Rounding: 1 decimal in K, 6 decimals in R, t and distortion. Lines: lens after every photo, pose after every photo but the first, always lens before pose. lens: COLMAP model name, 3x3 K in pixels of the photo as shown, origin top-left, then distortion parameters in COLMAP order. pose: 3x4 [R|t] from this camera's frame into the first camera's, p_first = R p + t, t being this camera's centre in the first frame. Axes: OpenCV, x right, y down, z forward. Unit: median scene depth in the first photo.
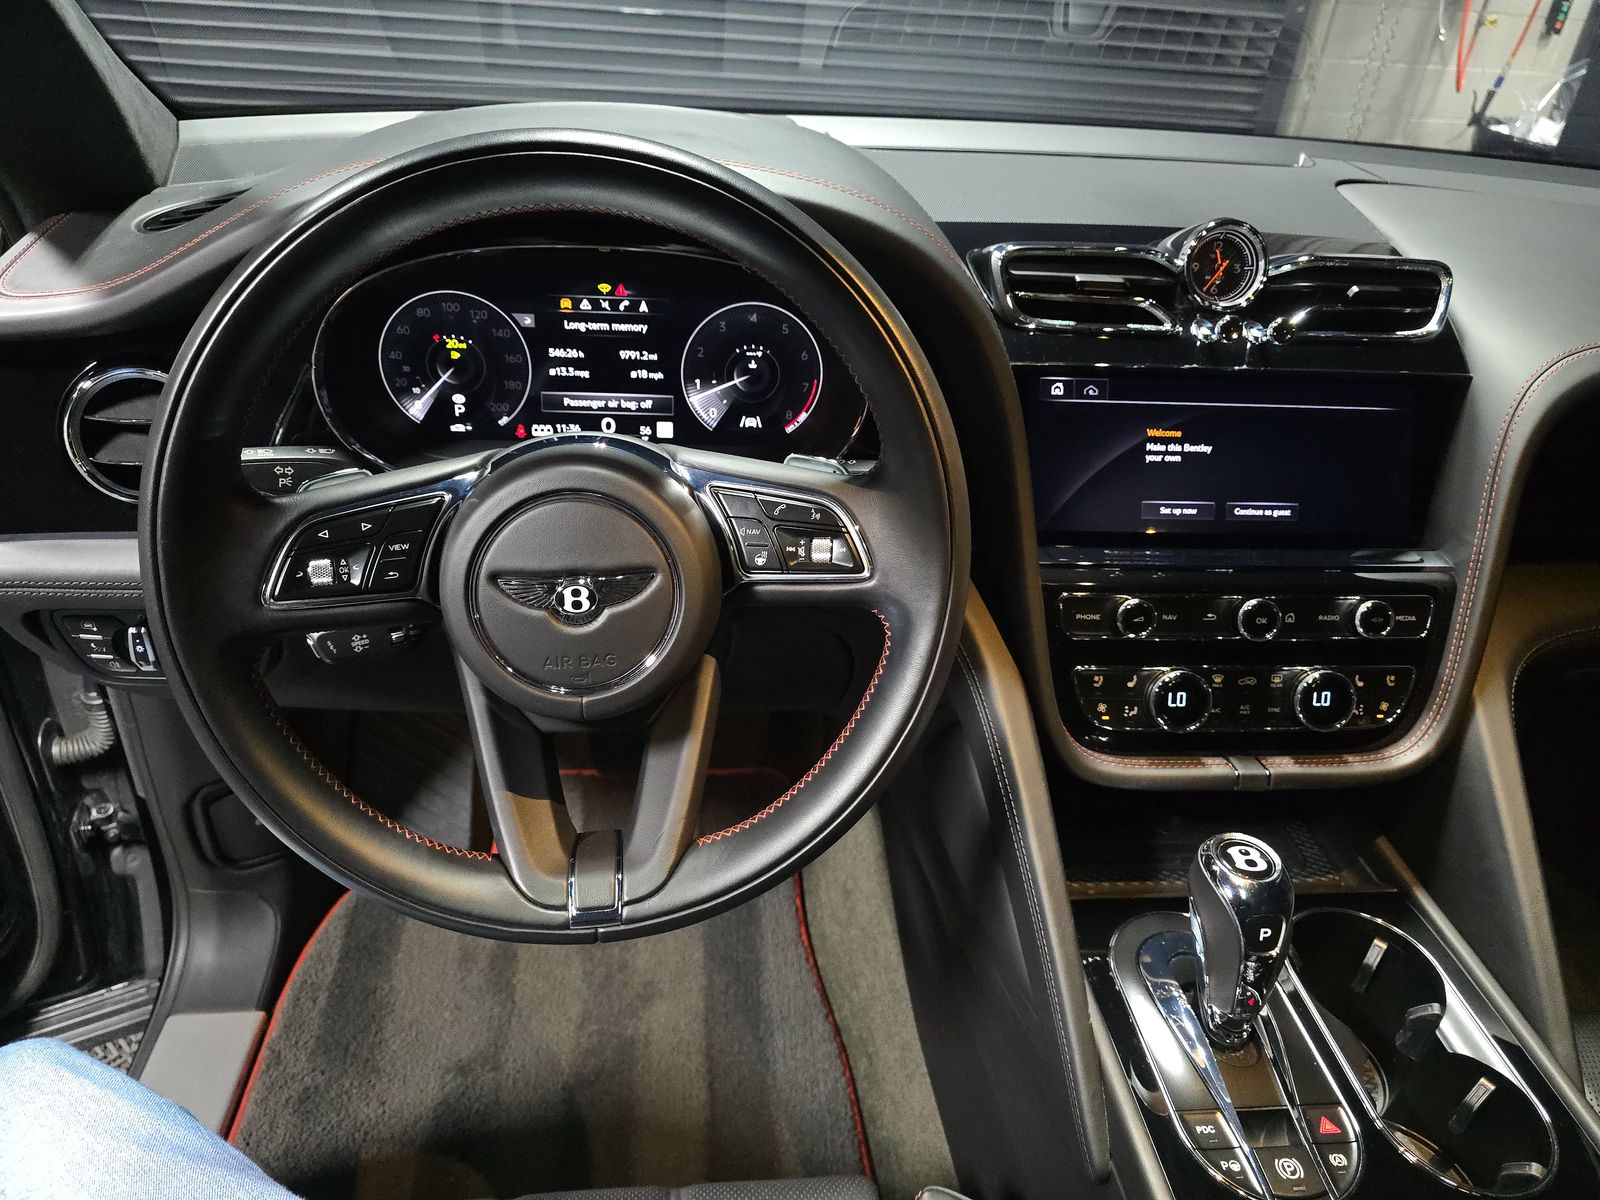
lens RADIAL K [[1081.5, 0, 802.6], [0, 1081.5, 602.2], [0, 0, 1]] dist [0.028775, -0.021414]
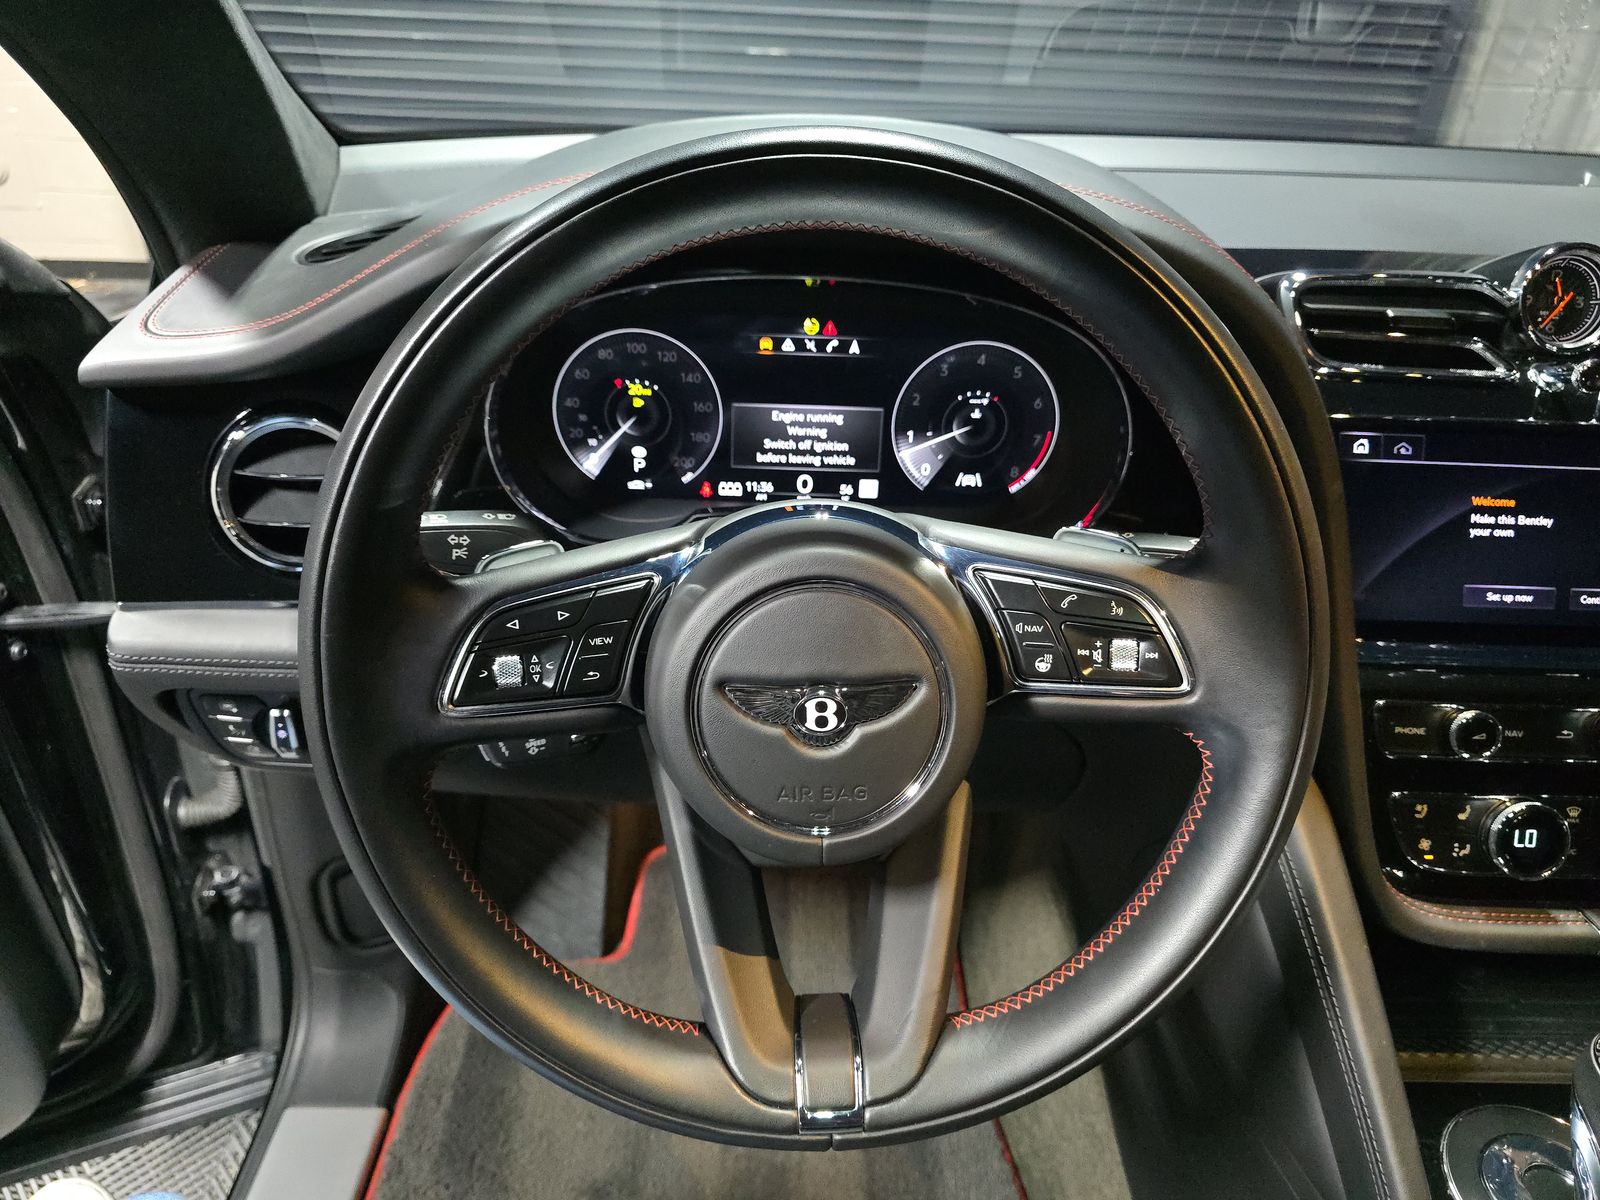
lens RADIAL K [[1081.5, 0, 802.4], [0, 1081.5, 604.2], [0, 0, 1]] dist [0.028775, -0.021414]
pose [[0.996276, 0.021600, -0.083474, -0.113287], [-0.024323, 0.999200, -0.031741, -0.041370], [0.082721, 0.033653, 0.996004, 0.149730]]
